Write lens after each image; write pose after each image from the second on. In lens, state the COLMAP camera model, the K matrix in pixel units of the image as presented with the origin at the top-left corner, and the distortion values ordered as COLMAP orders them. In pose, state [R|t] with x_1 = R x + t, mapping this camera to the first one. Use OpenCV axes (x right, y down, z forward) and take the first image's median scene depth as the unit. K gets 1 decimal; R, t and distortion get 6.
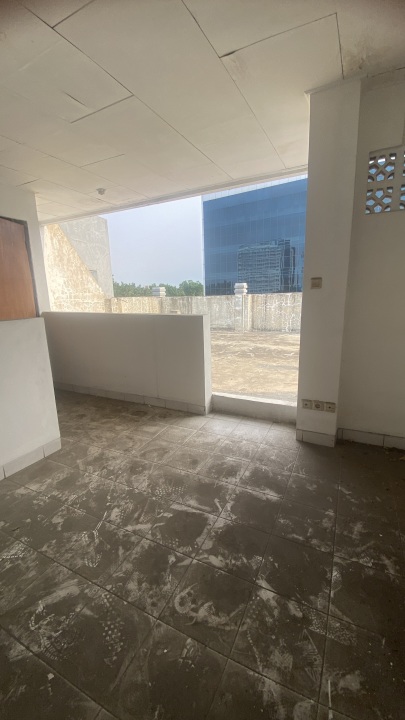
lens RADIAL K [[293.0, 0, 202.1], [0, 293.0, 356.8], [0, 0, 1]] dist [0.012272, -0.017413]
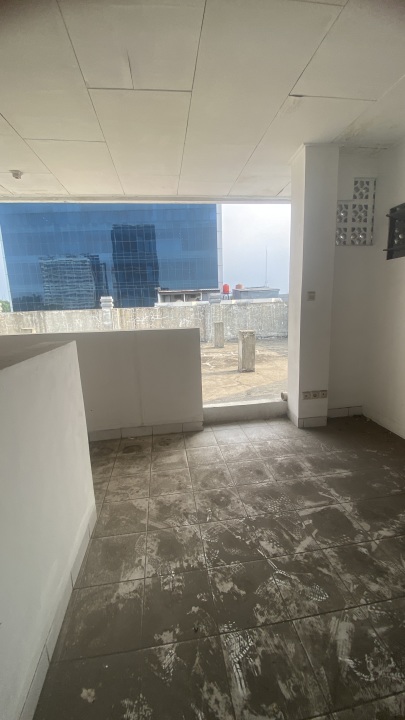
lens RADIAL K [[293.0, 0, 202.1], [0, 293.0, 356.8], [0, 0, 1]] dist [0.012272, -0.017413]
pose [[0.819269, -0.106996, 0.563338, -0.707650], [0.133536, 0.991026, -0.005976, -0.050748], [-0.557643, 0.080122, 0.826205, 0.250283]]
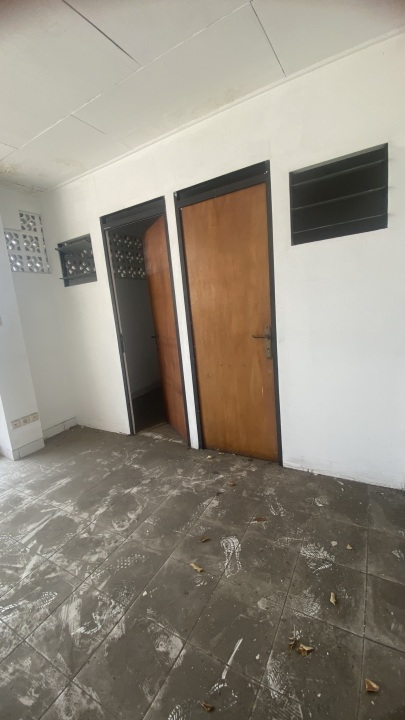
lens RADIAL K [[293.0, 0, 202.1], [0, 293.0, 356.8], [0, 0, 1]] dist [0.012272, -0.017413]
pose [[0.057328, -0.149450, 0.987106, -0.753176], [0.295606, 0.946937, 0.126201, -0.019709], [-0.953588, 0.284560, 0.098464, 0.123841]]
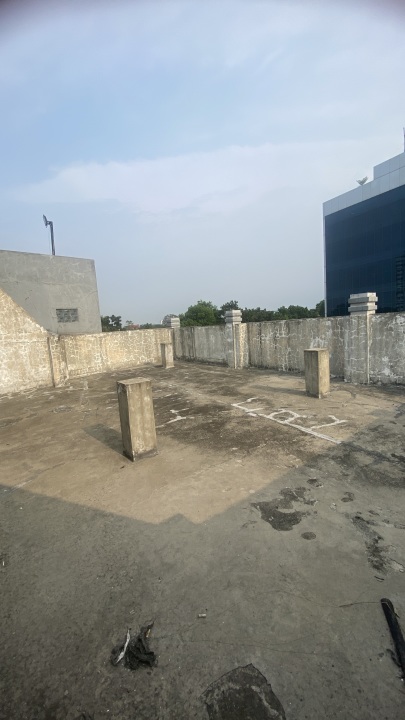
lens RADIAL K [[293.0, 0, 202.1], [0, 293.0, 356.8], [0, 0, 1]] dist [0.012272, -0.017413]
pose [[0.888814, 0.012896, -0.458087, 1.808983], [-0.047615, 0.996792, -0.064324, -0.261968], [0.455788, 0.078984, 0.886577, 1.000439]]
